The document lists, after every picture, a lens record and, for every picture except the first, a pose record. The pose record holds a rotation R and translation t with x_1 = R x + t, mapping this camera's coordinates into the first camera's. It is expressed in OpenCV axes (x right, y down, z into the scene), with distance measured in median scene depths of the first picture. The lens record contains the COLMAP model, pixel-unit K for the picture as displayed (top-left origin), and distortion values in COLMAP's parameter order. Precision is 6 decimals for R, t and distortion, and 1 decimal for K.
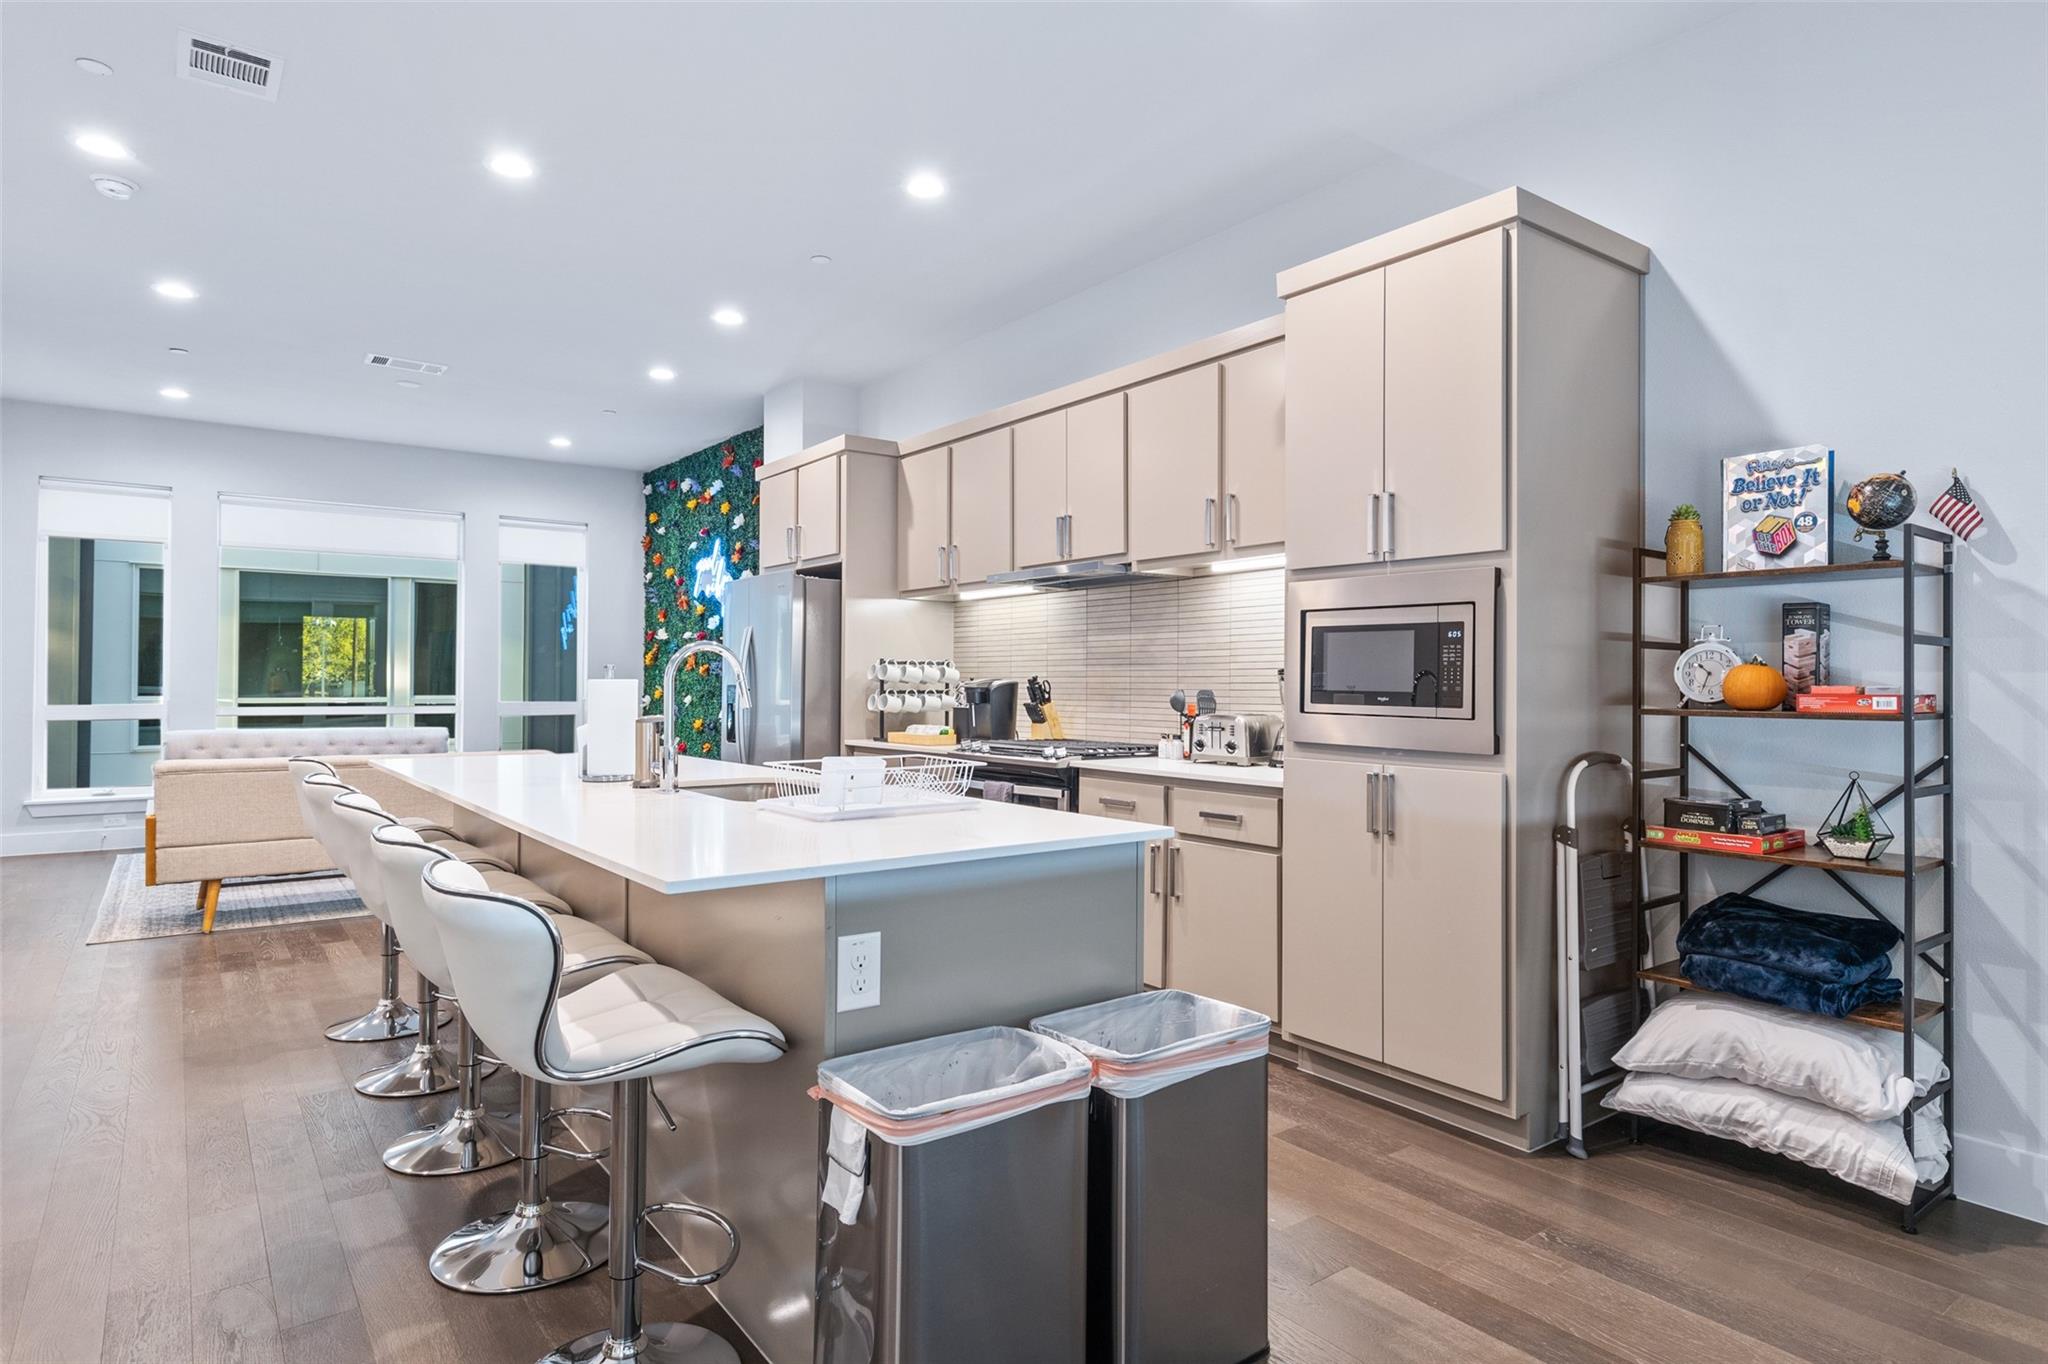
lens RADIAL K [[1128.1, 0, 1025.9], [0, 1128.1, 672.4], [0, 0, 1]] dist [-0.004897, 0.002849]
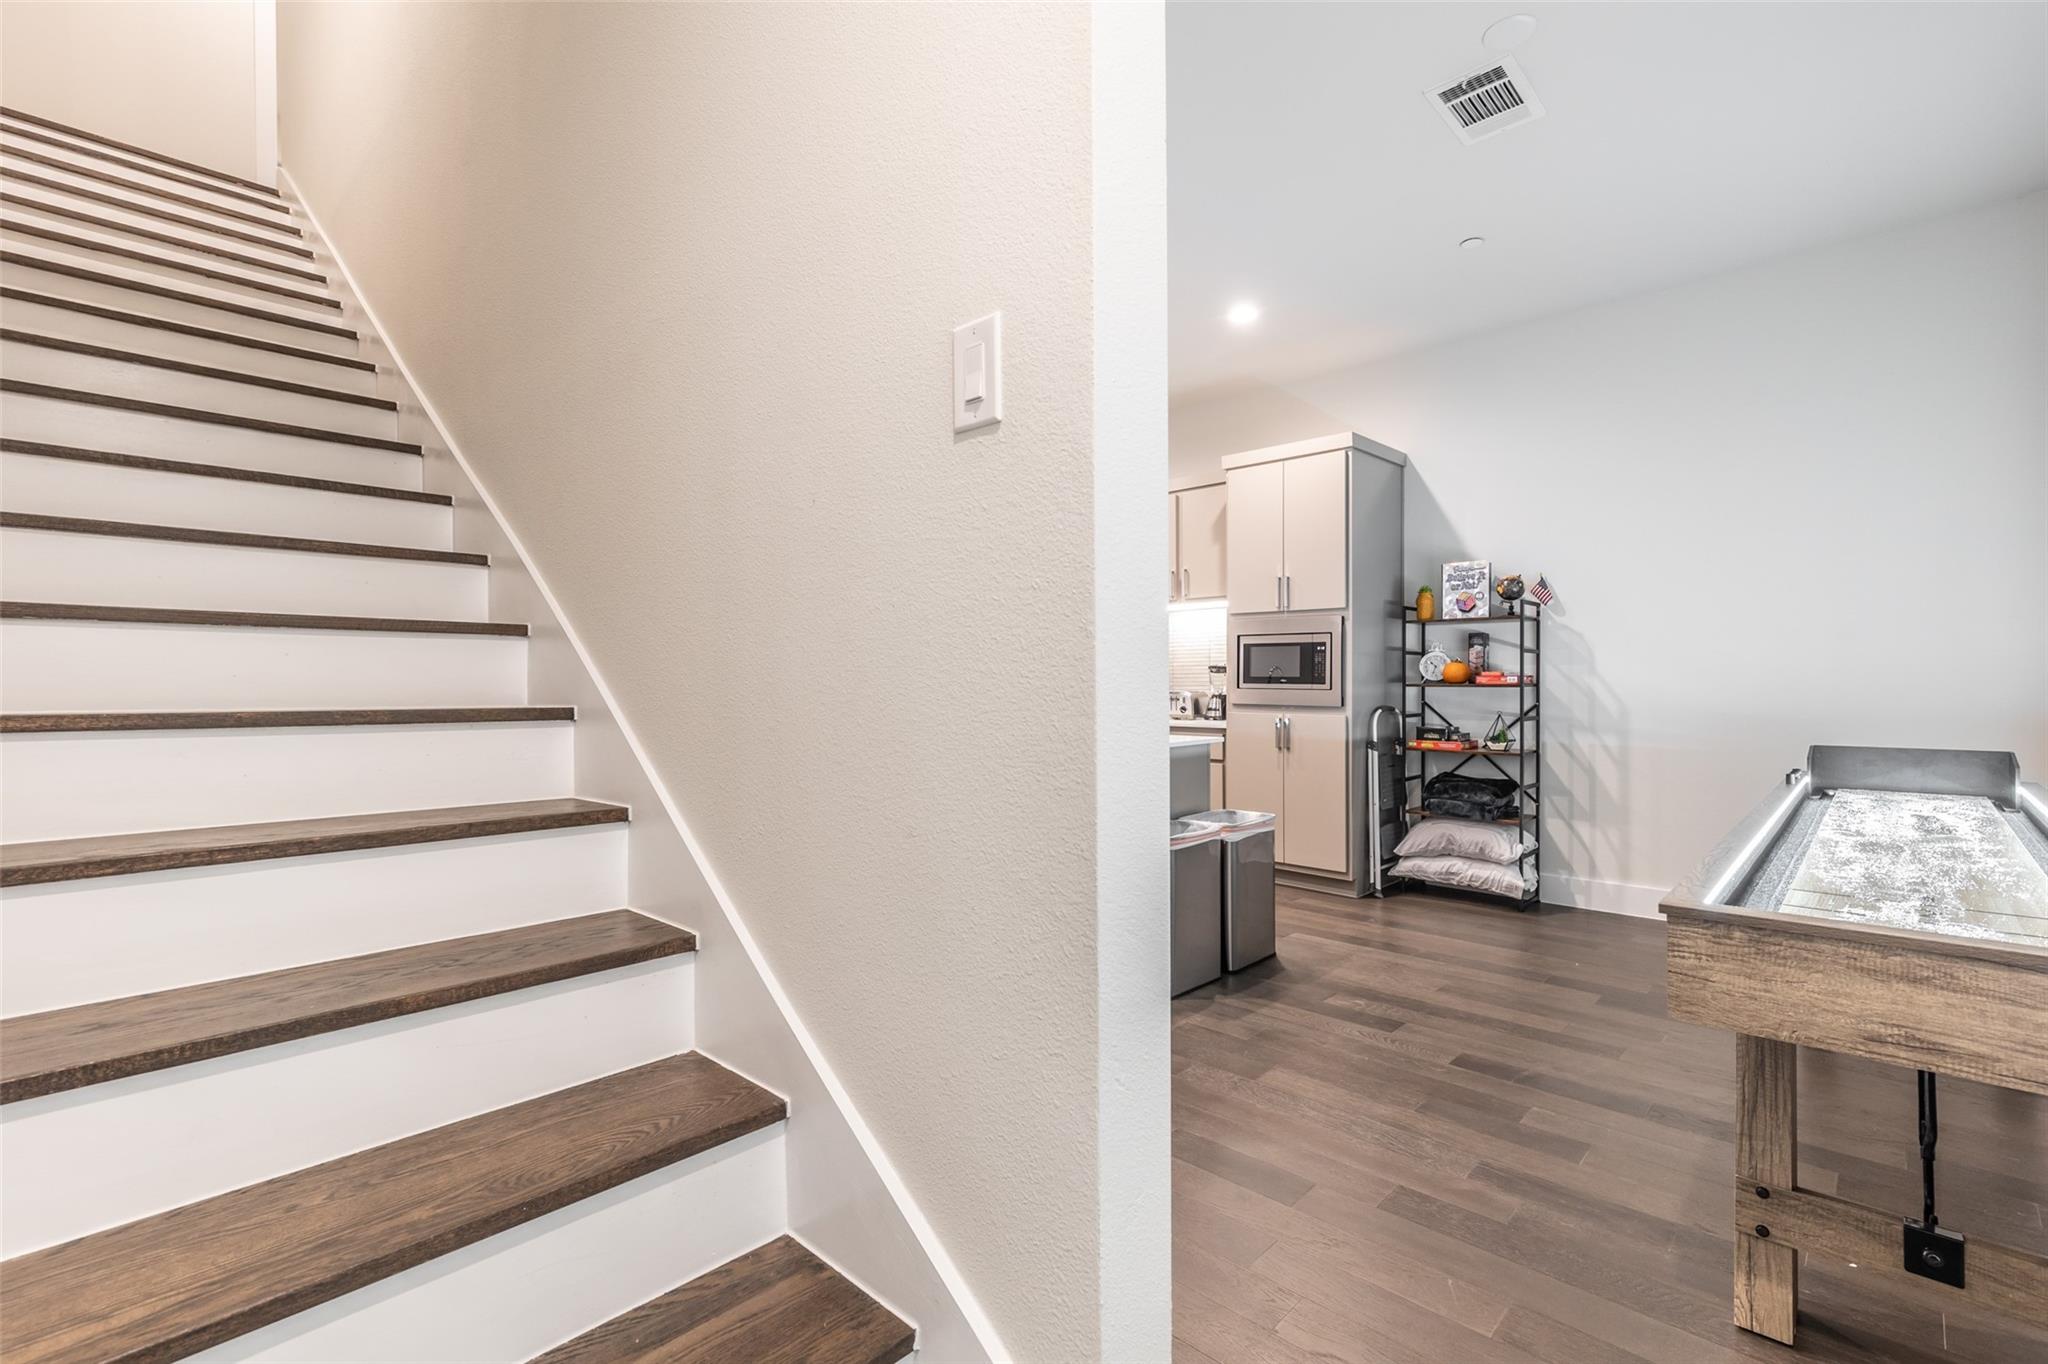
lens RADIAL K [[920.4, 0, 1022.5], [0, 920.4, 685.7], [0, 0, 1]] dist [0.002307, -0.000088]
pose [[0.986843, -0.009687, 0.161391, -0.433802], [0.006795, 0.999806, 0.018462, -0.000172], [-0.161539, -0.017123, 0.986718, -0.571140]]
